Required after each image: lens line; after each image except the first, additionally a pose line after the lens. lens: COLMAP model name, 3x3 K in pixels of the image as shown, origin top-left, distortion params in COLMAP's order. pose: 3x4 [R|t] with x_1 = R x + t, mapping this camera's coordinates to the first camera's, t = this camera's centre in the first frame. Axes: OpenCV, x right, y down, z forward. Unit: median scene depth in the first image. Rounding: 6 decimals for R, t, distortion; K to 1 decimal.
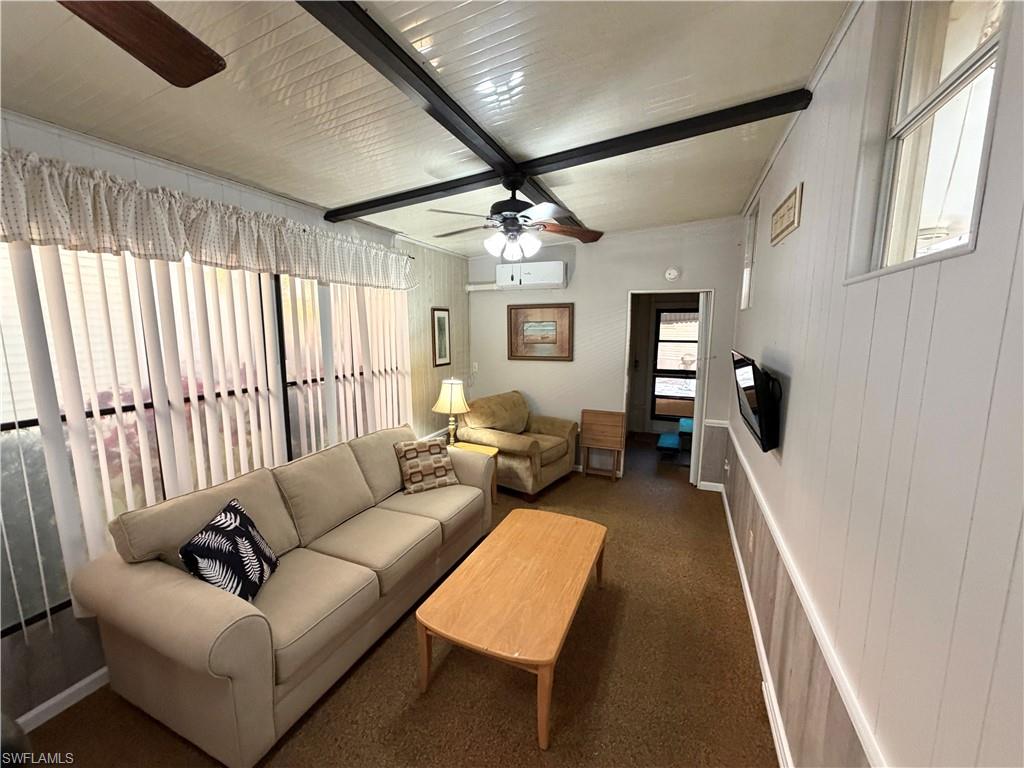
lens RADIAL K [[405.1, 0, 508.7], [0, 405.1, 385.2], [0, 0, 1]] dist [0.000353, -0.000203]
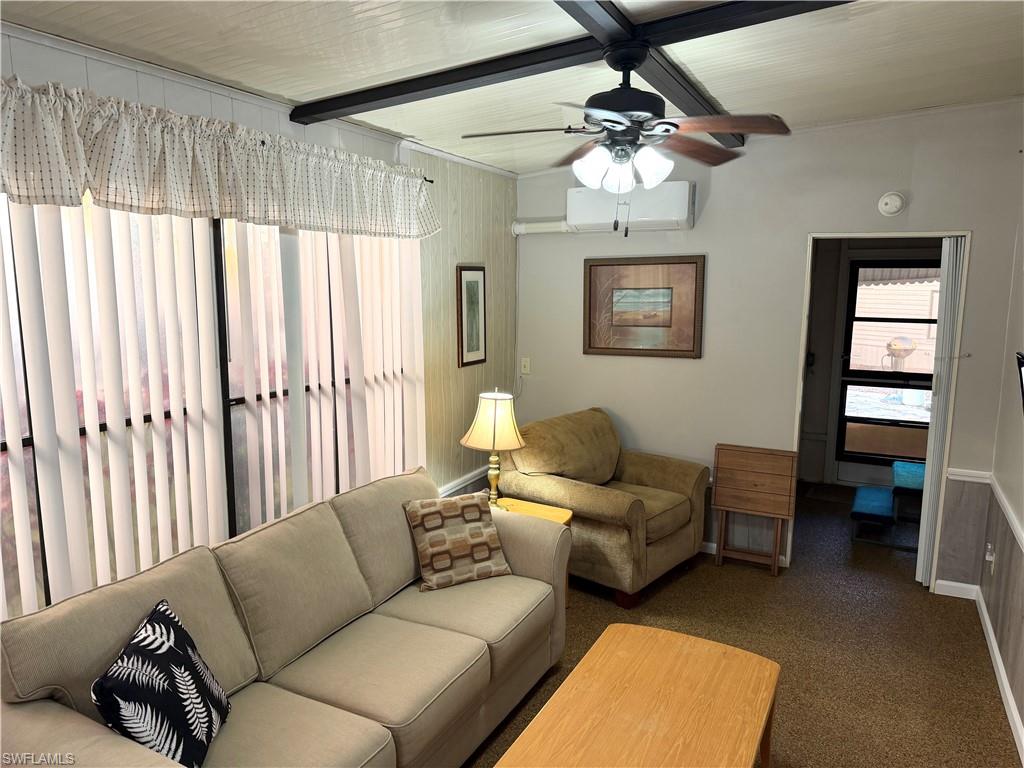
lens RADIAL K [[710.7, 0, 511.2], [0, 710.7, 390.4], [0, 0, 1]] dist [0.067037, -0.073879]
pose [[0.997804, 0.013340, -0.064880, -0.062620], [-0.012720, 0.999869, 0.009971, -0.032119], [0.065004, -0.009124, 0.997843, -0.021977]]
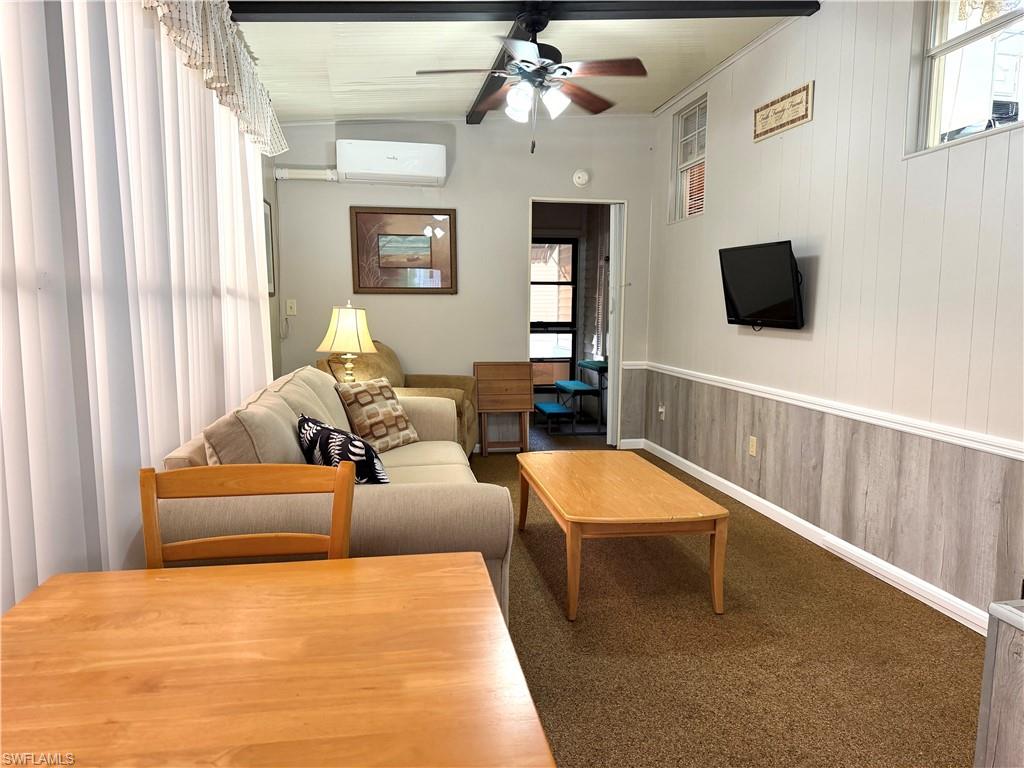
lens RADIAL K [[710.7, 0, 507.6], [0, 710.7, 390.6], [0, 0, 1]] dist [0.067037, -0.073879]
pose [[0.839560, -0.060373, 0.539902, -0.678925], [0.072163, 0.997393, -0.000684, 0.177240], [-0.538453, 0.039535, 0.841728, -0.110294]]
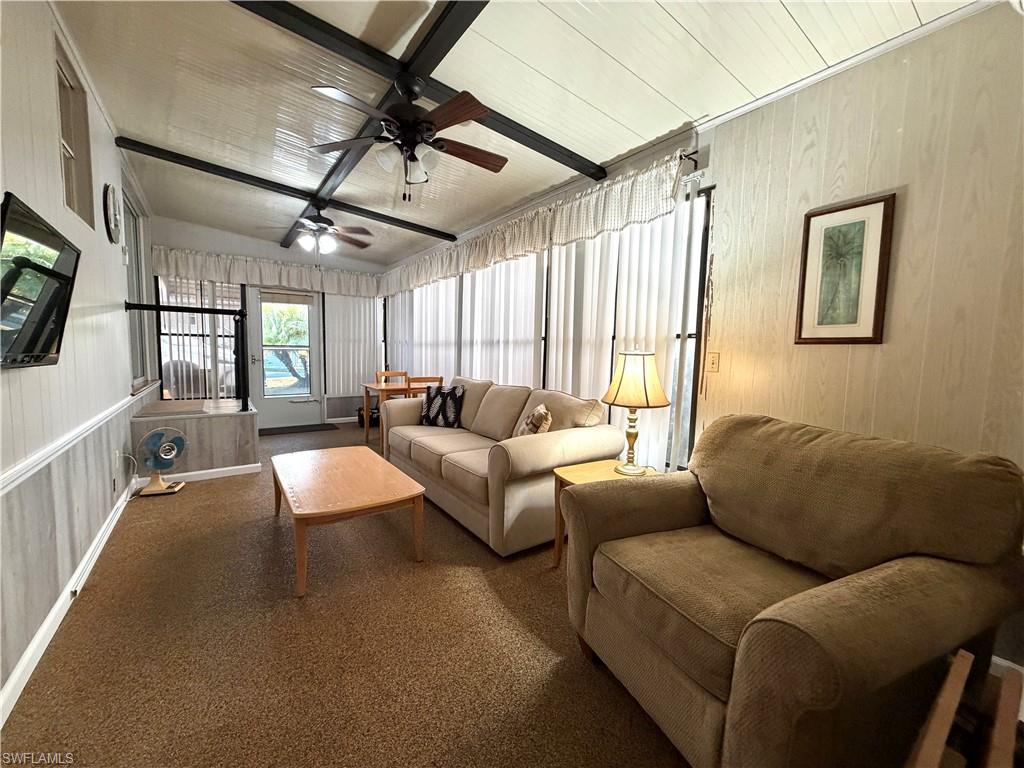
lens RADIAL K [[405.1, 0, 505.7], [0, 405.1, 382.5], [0, 0, 1]] dist [0.000353, -0.000203]
pose [[-0.511176, 0.063415, -0.857133, 0.556386], [-0.142882, 0.977127, 0.157505, -0.037639], [0.847516, 0.202982, -0.490423, 1.386615]]
